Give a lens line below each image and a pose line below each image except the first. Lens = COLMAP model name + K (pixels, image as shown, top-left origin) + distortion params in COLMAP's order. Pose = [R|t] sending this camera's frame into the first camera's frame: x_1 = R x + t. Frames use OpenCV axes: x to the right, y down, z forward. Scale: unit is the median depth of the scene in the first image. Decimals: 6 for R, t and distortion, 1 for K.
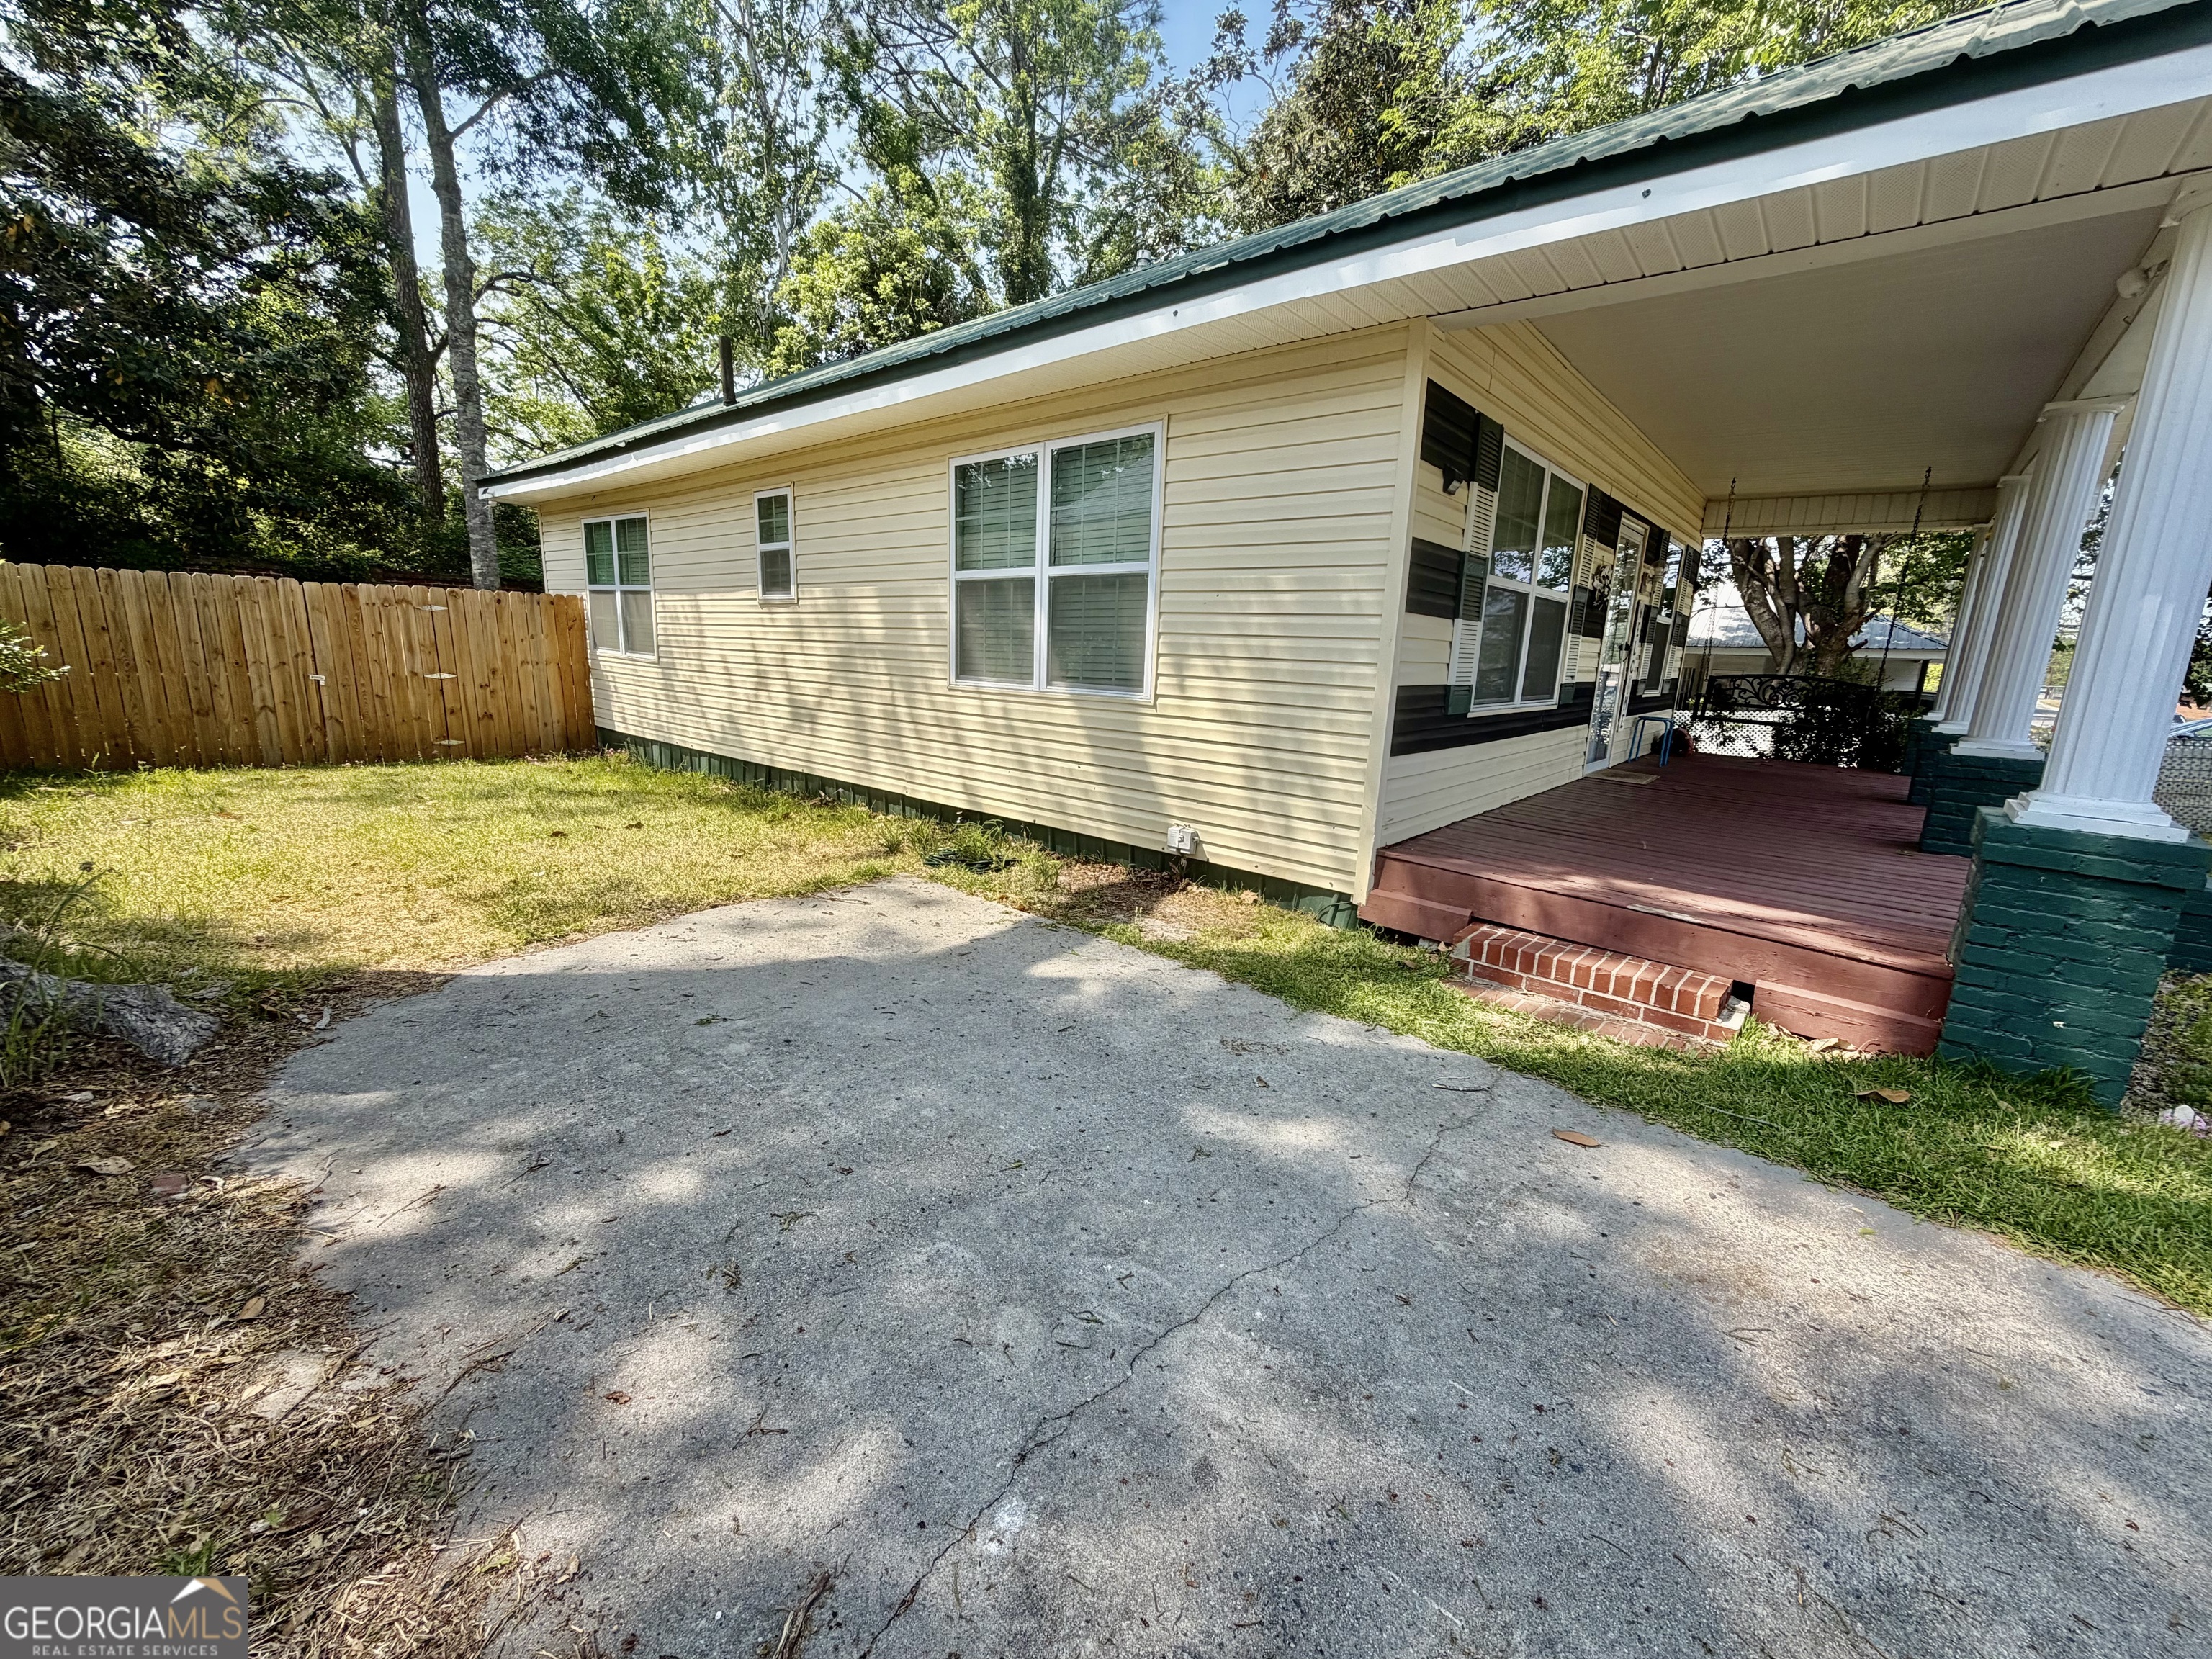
lens RADIAL K [[881.7, 0, 1104.7], [0, 881.7, 838.8], [0, 0, 1]] dist [-0.006782, -0.000218]
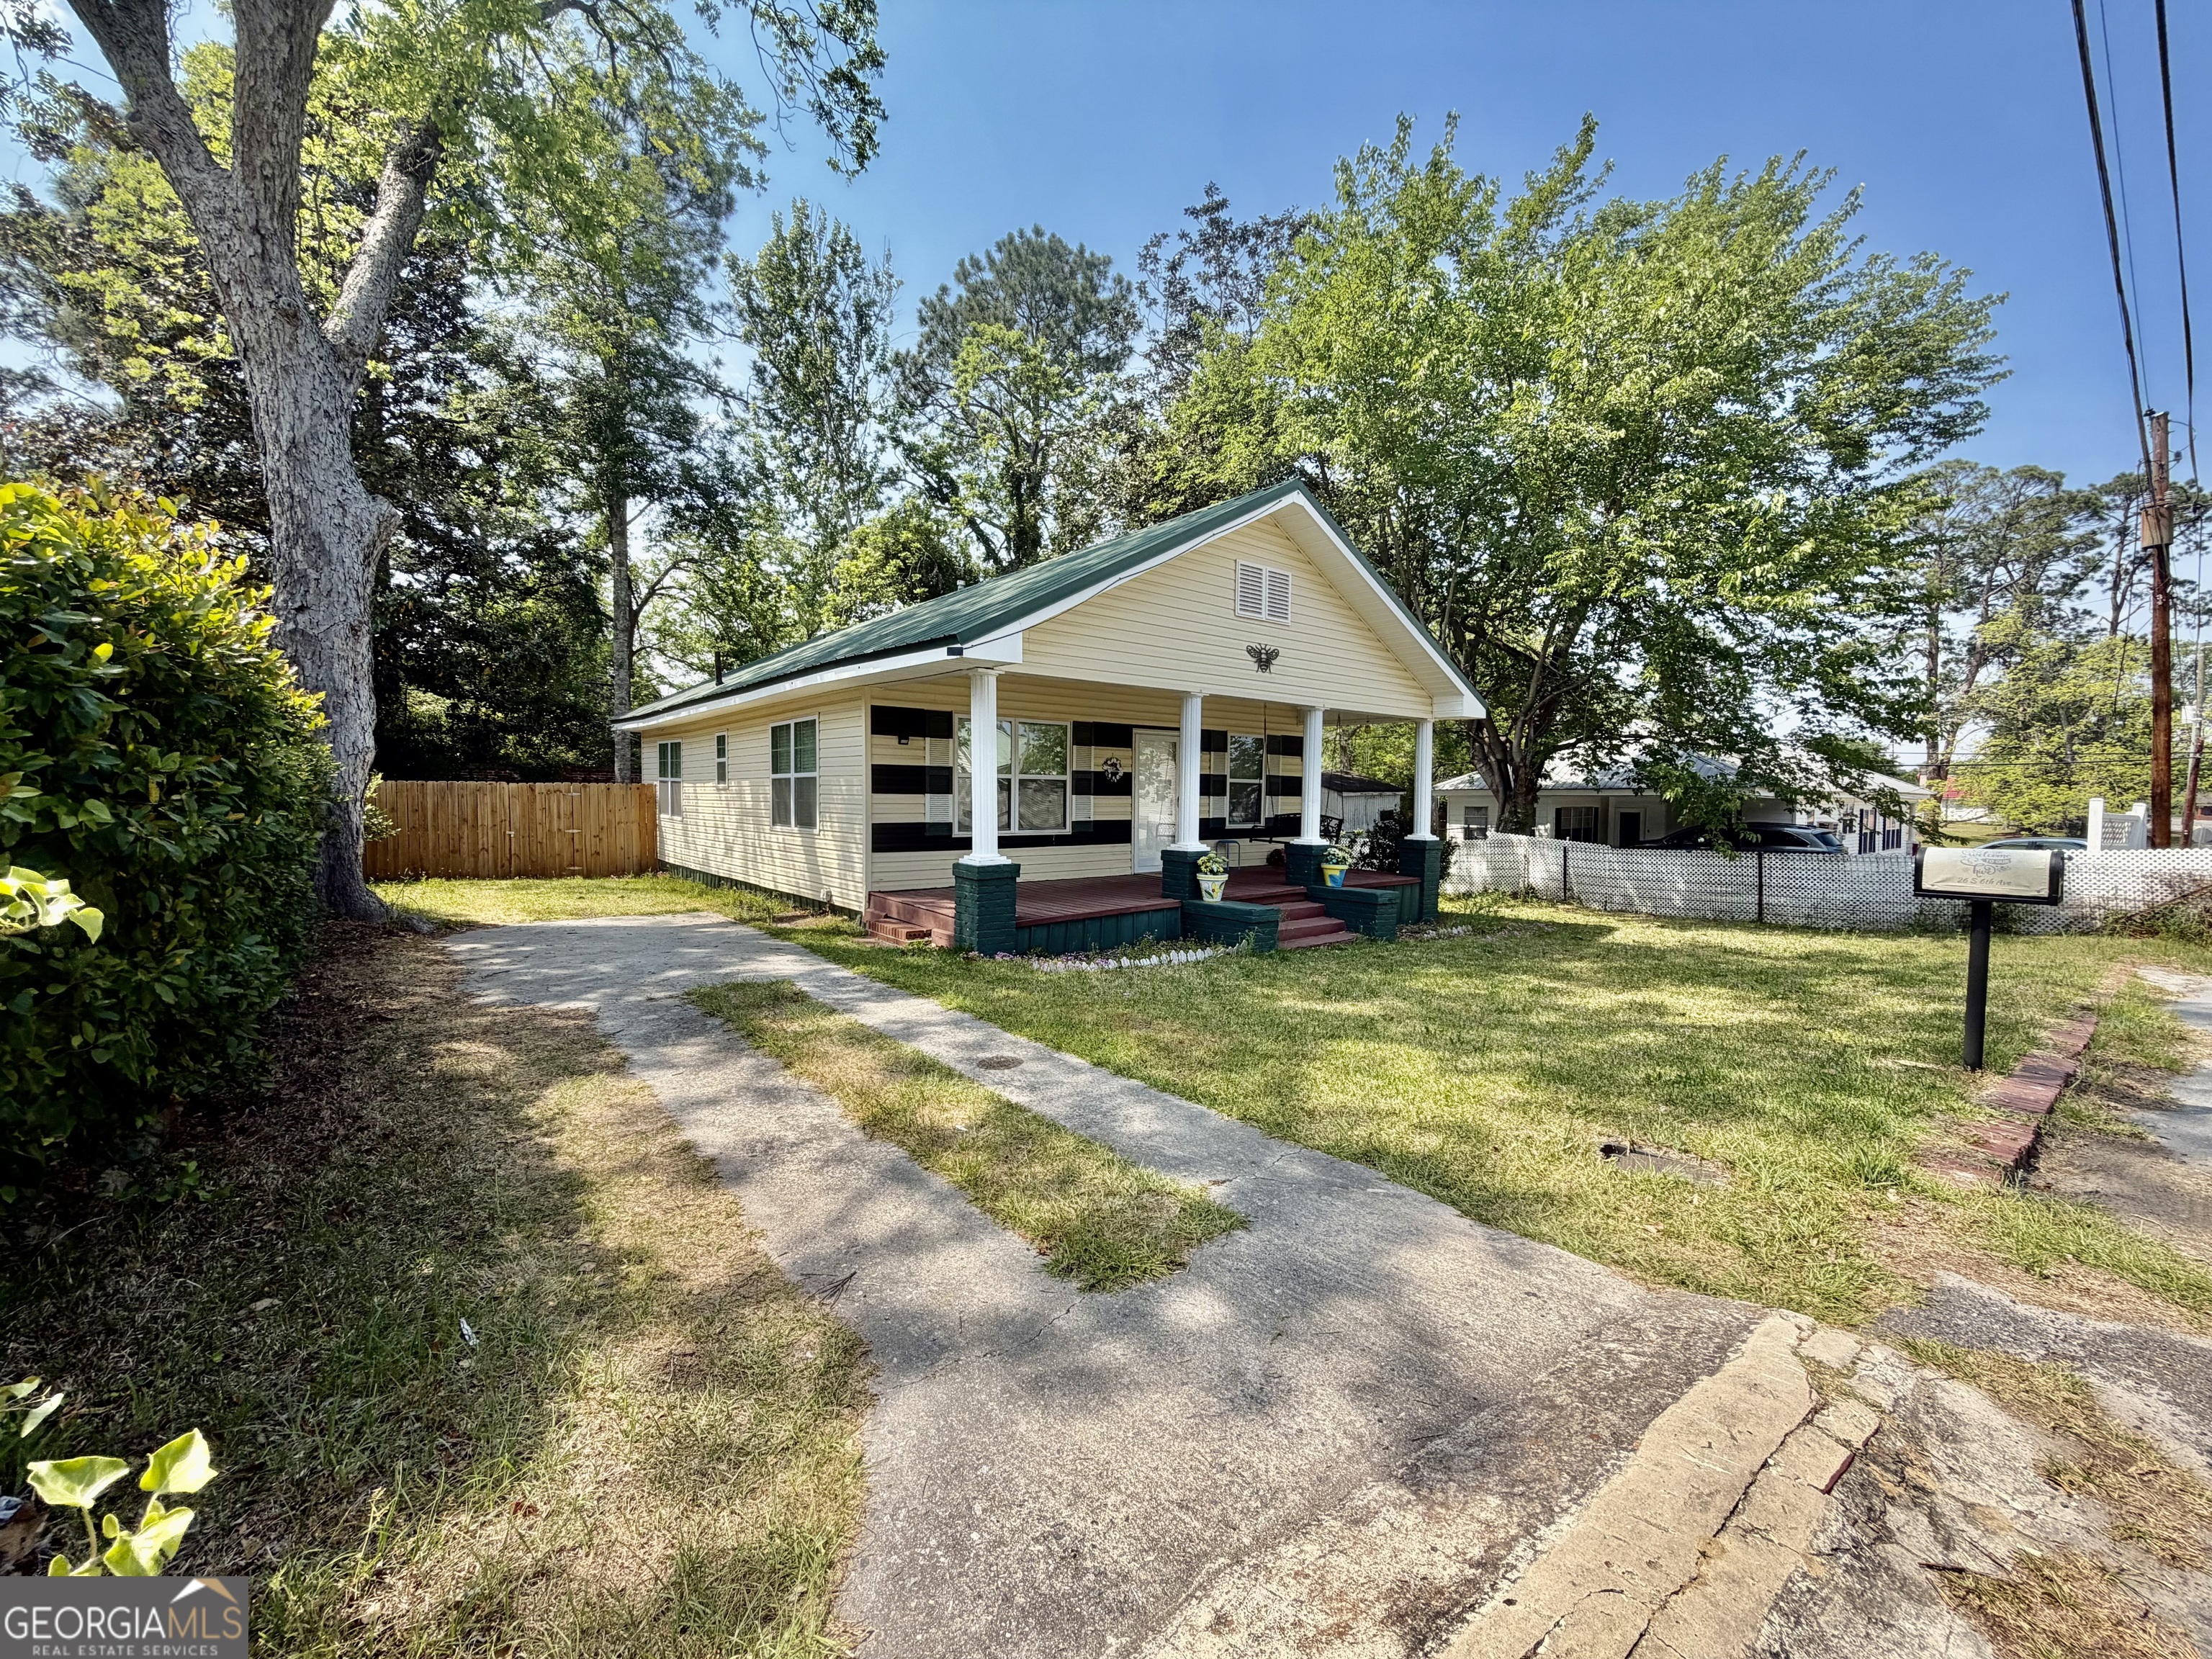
lens RADIAL K [[880.6, 0, 1106.0], [0, 880.6, 829.5], [0, 0, 1]] dist [0.001675, 0.000050]
pose [[0.985052, -0.021599, -0.170898, 0.627246], [-0.009209, 0.984086, -0.177454, 0.121525], [0.172011, 0.176375, 0.969177, -0.559816]]
